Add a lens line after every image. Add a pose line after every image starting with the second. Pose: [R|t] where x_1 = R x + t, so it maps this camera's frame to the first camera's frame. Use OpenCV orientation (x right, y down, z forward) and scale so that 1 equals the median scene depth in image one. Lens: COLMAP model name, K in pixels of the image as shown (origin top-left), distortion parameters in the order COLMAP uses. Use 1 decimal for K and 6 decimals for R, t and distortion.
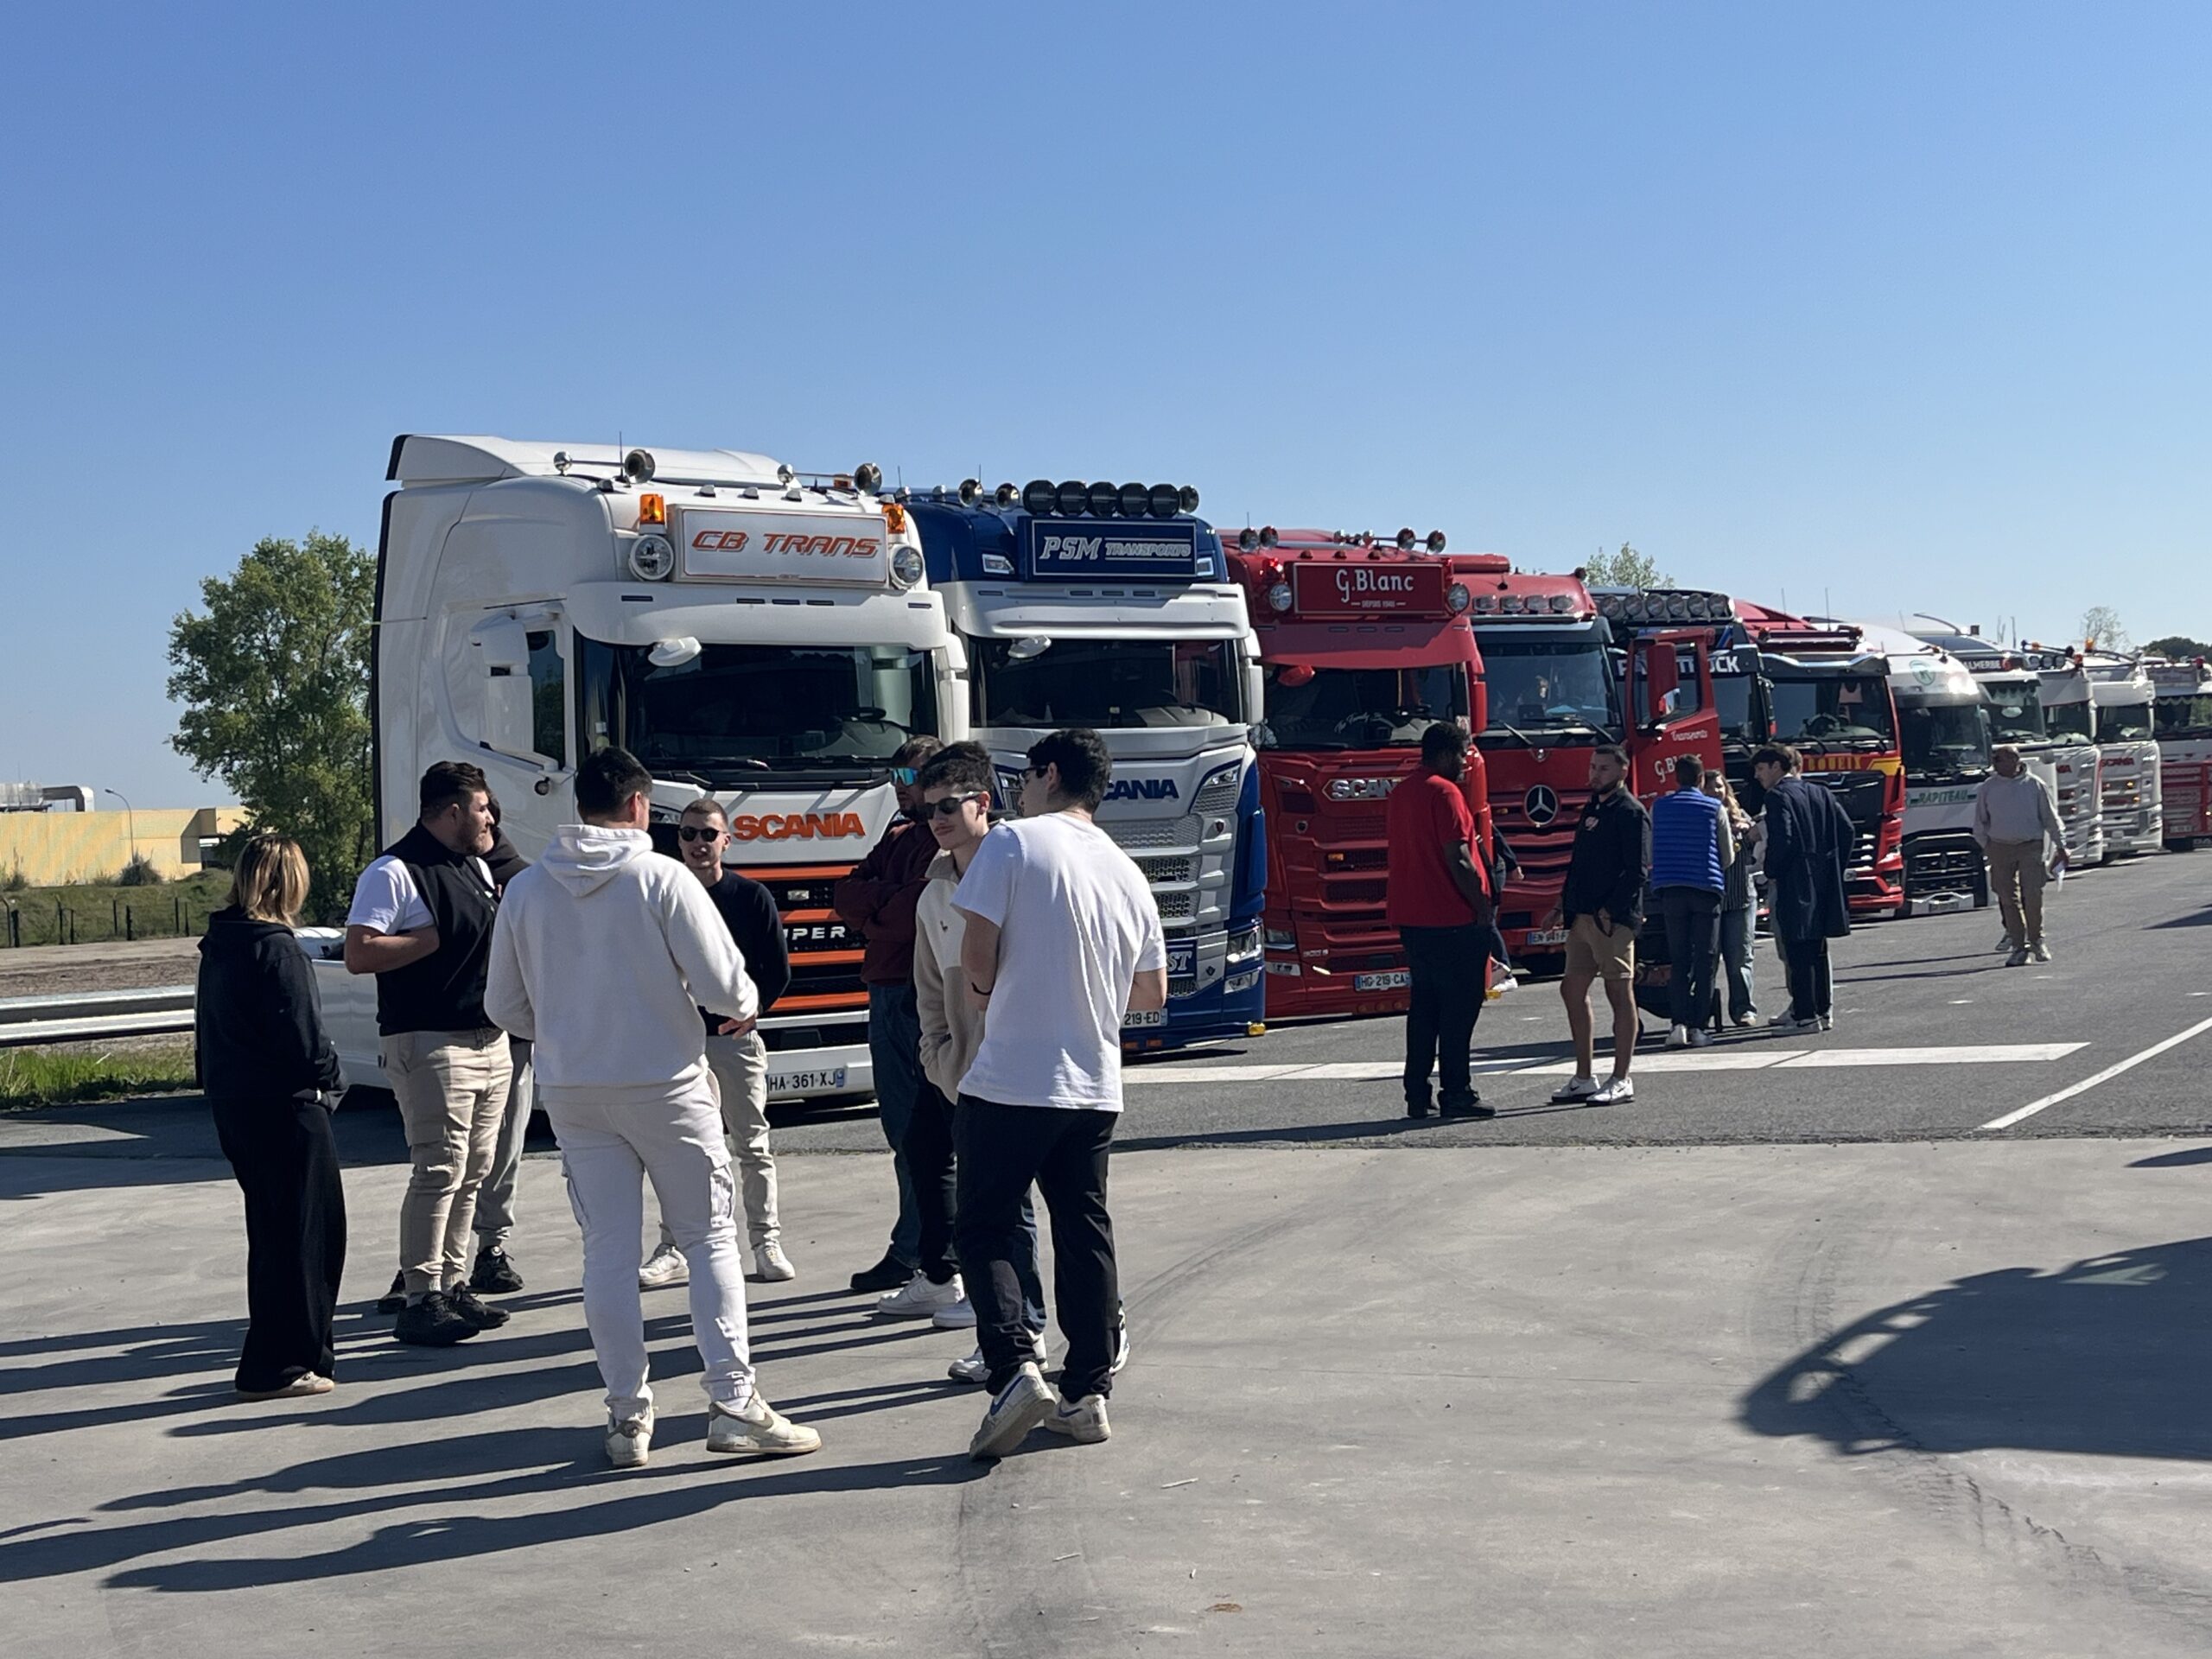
lens RADIAL K [[3102.6, 0, 1094.7], [0, 3102.6, 838.8], [0, 0, 1]] dist [0.094709, 0.000000]
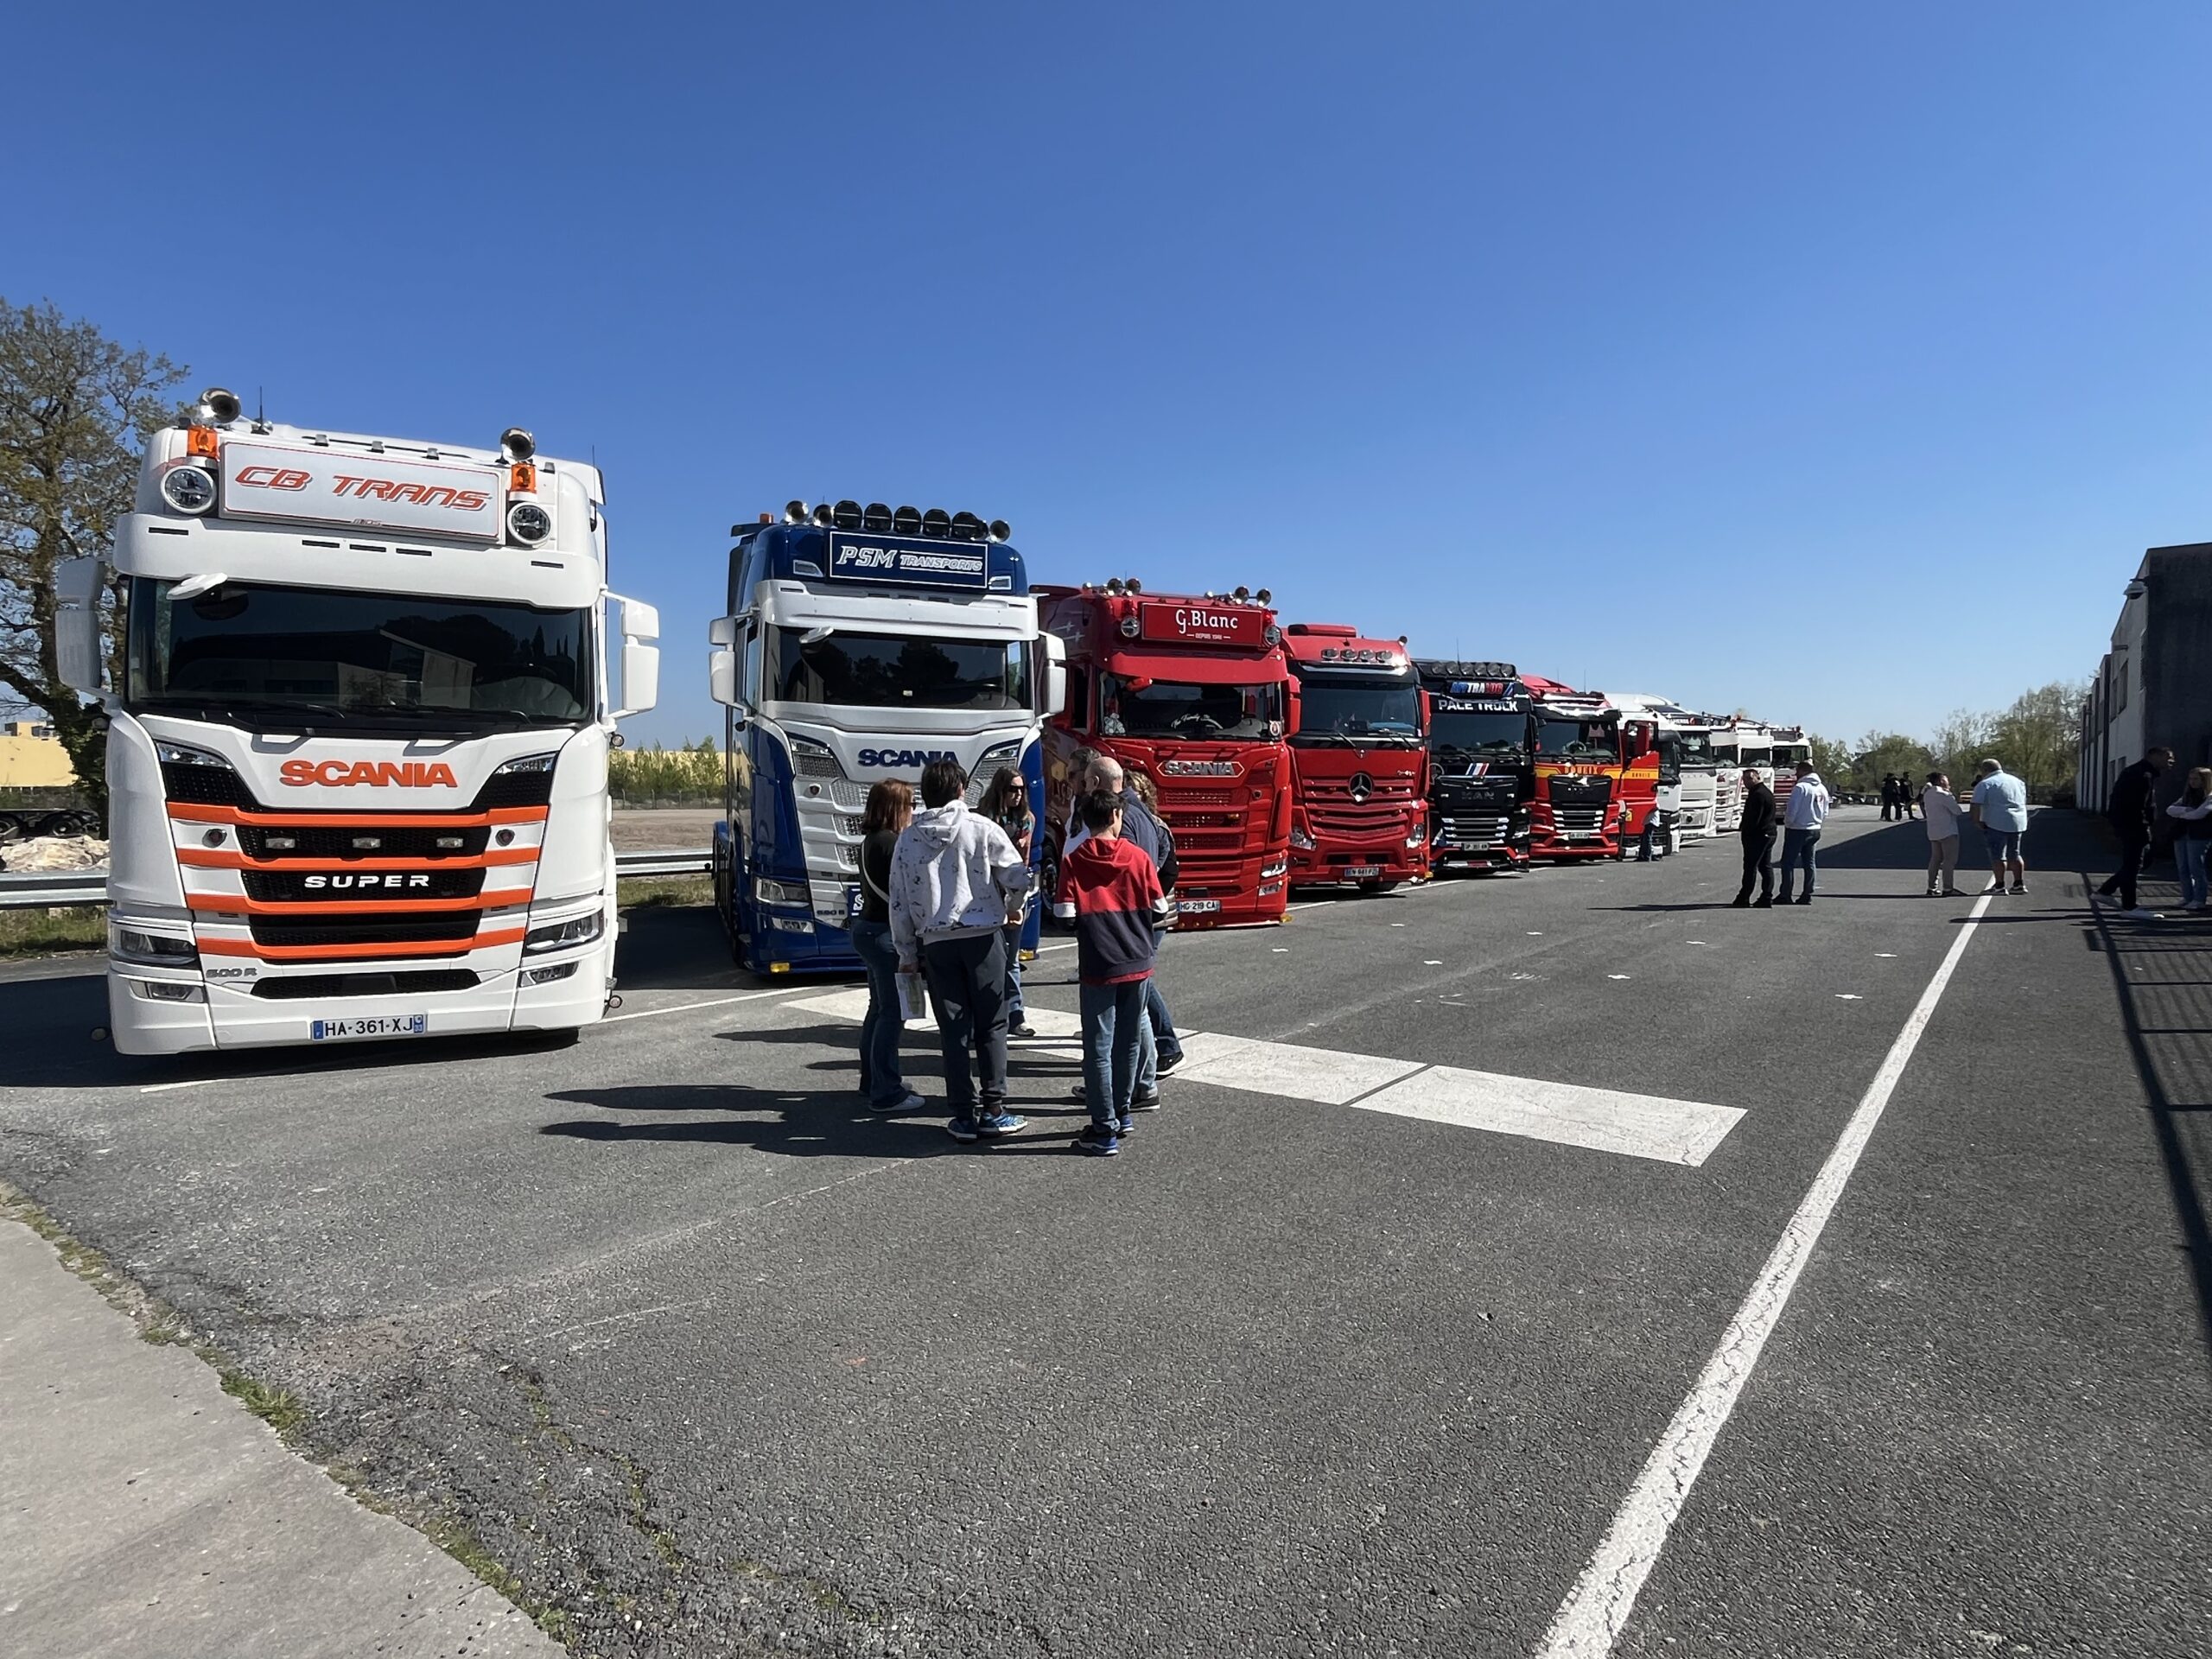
lens RADIAL K [[1149.0, 0, 1114.3], [0, 1149.0, 822.3], [0, 0, 1]] dist [0.000431, -0.006514]
pose [[0.982081, 0.055689, -0.180044, 0.163225], [-0.049476, 0.998021, 0.038820, -0.011509], [0.181849, -0.029216, 0.982892, 0.537512]]
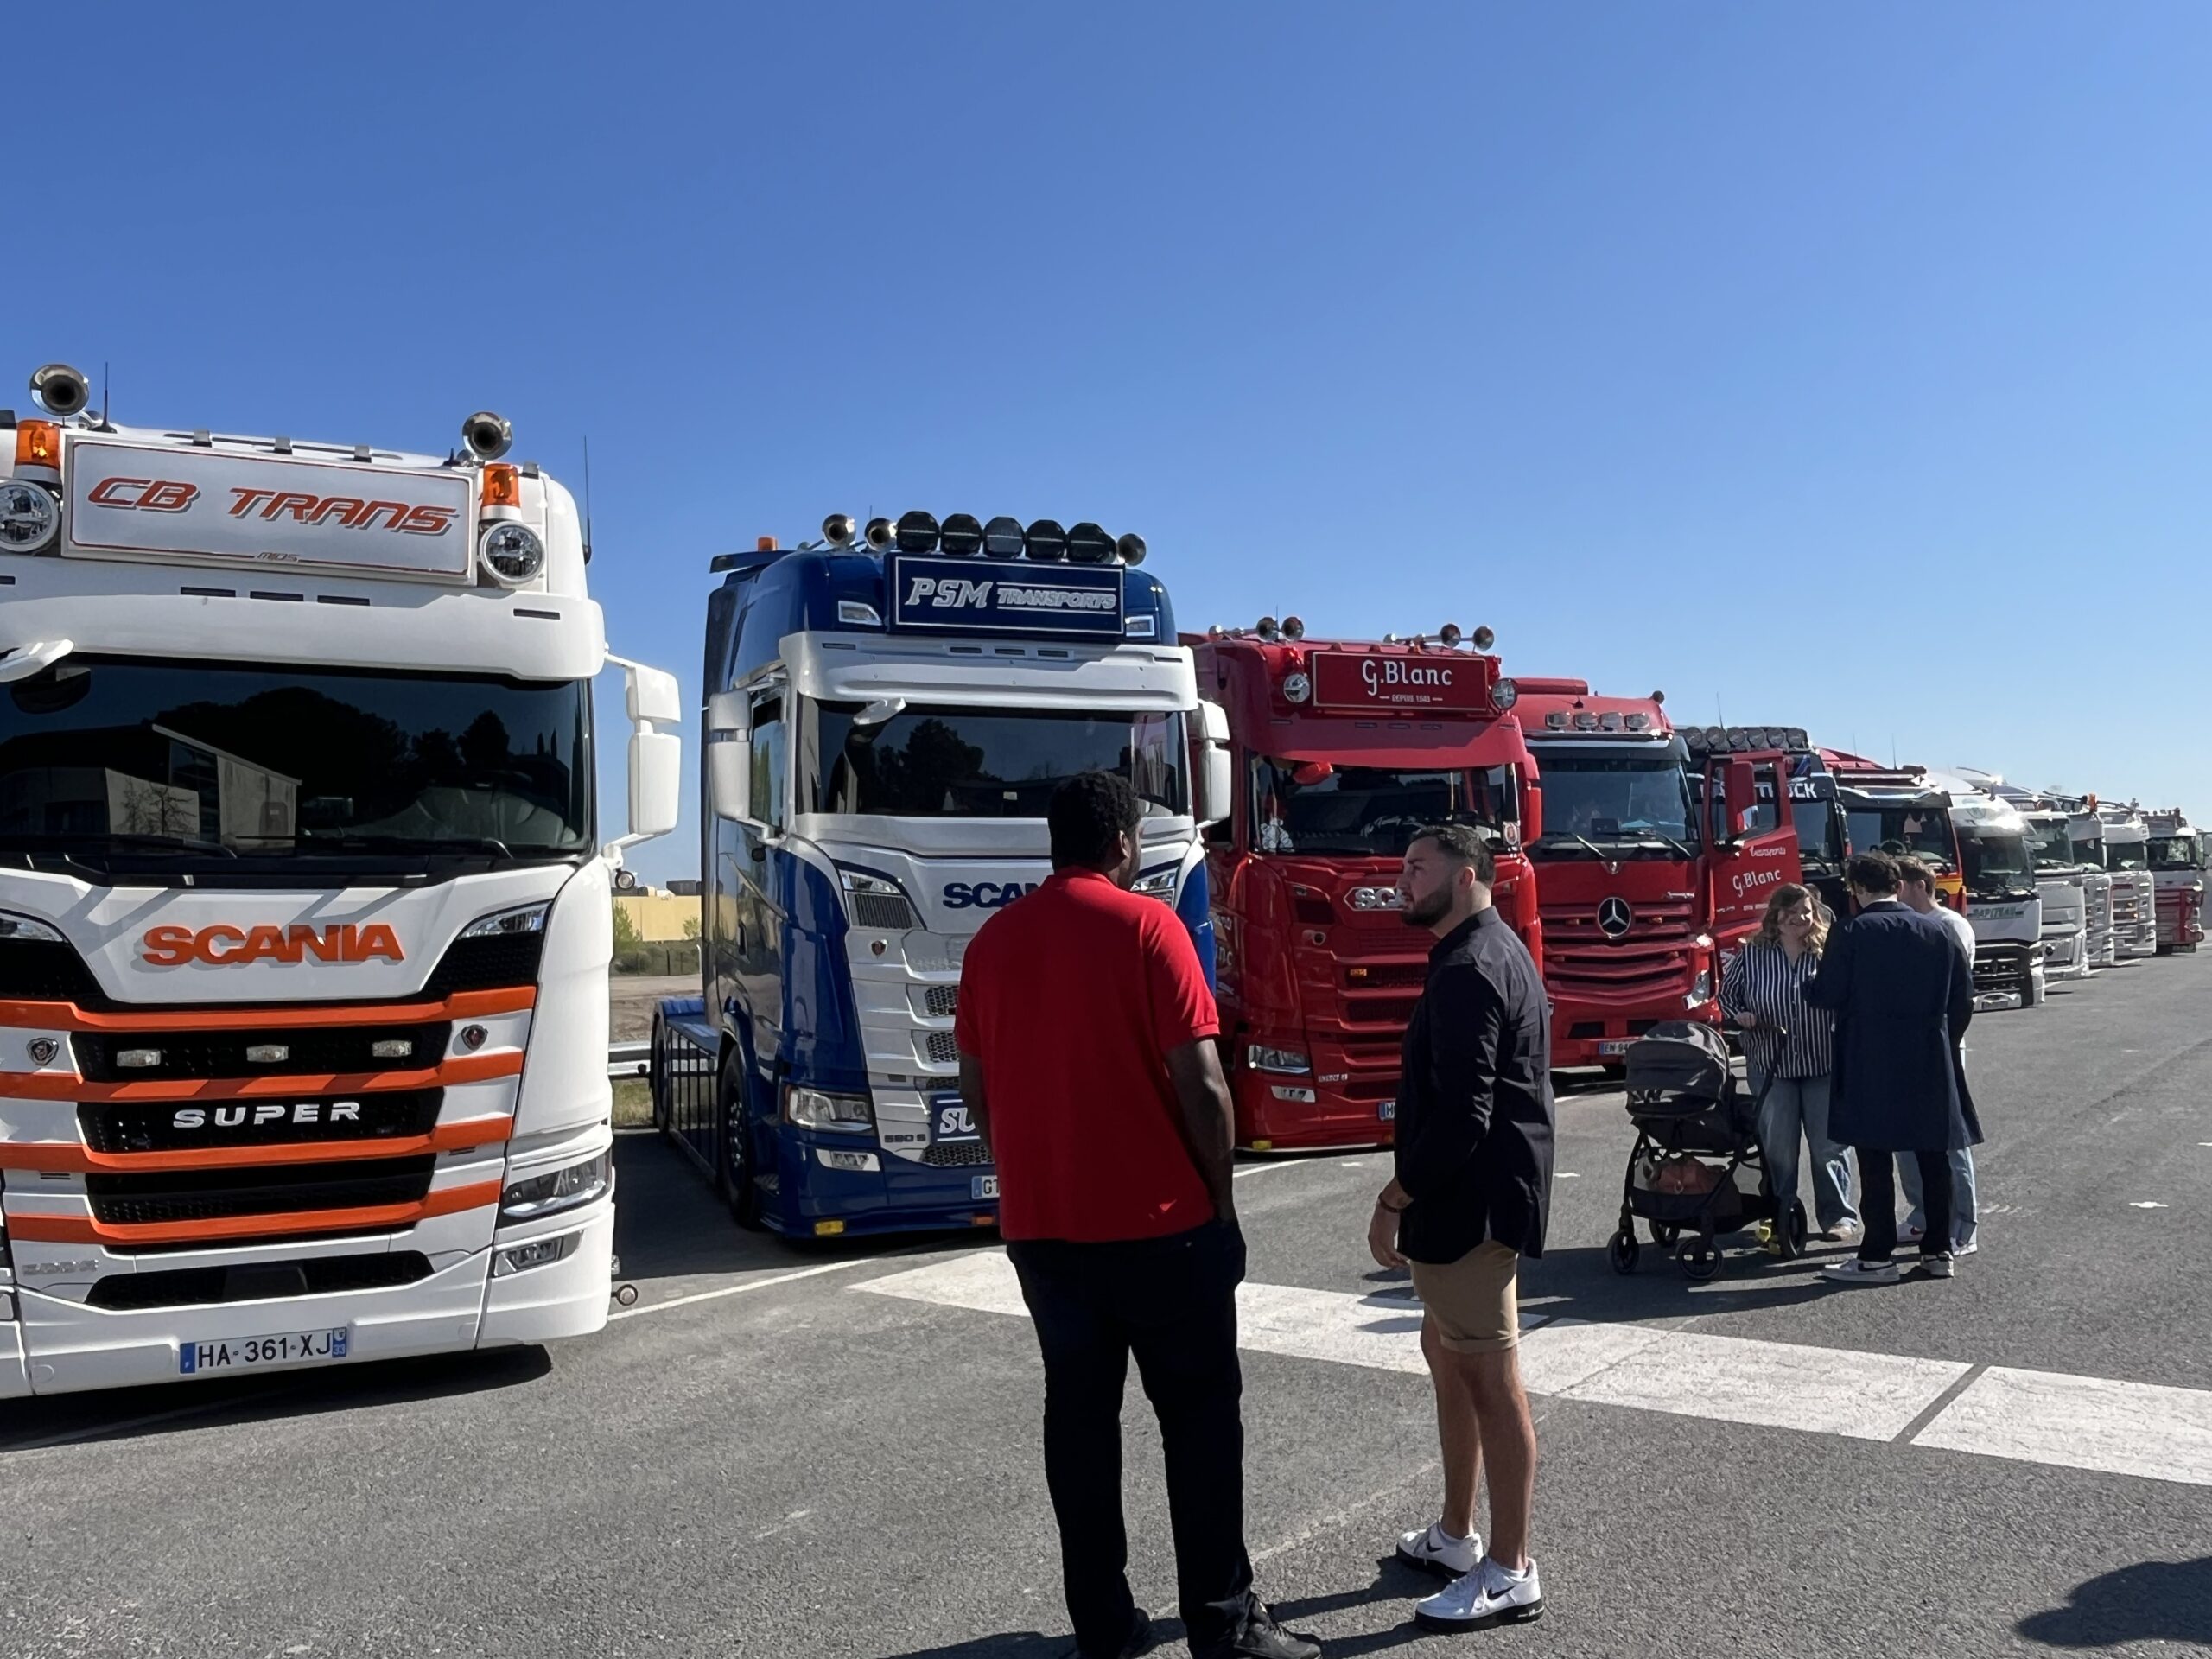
lens RADIAL K [[1685.7, 0, 1105.3], [0, 1685.7, 828.3], [0, 0, 1]] dist [0.020409, -0.057299]
pose [[0.981978, 0.010068, -0.188725, 0.107852], [-0.020023, 0.998502, -0.050921, -0.010692], [0.187929, 0.053782, 0.980709, 0.546410]]
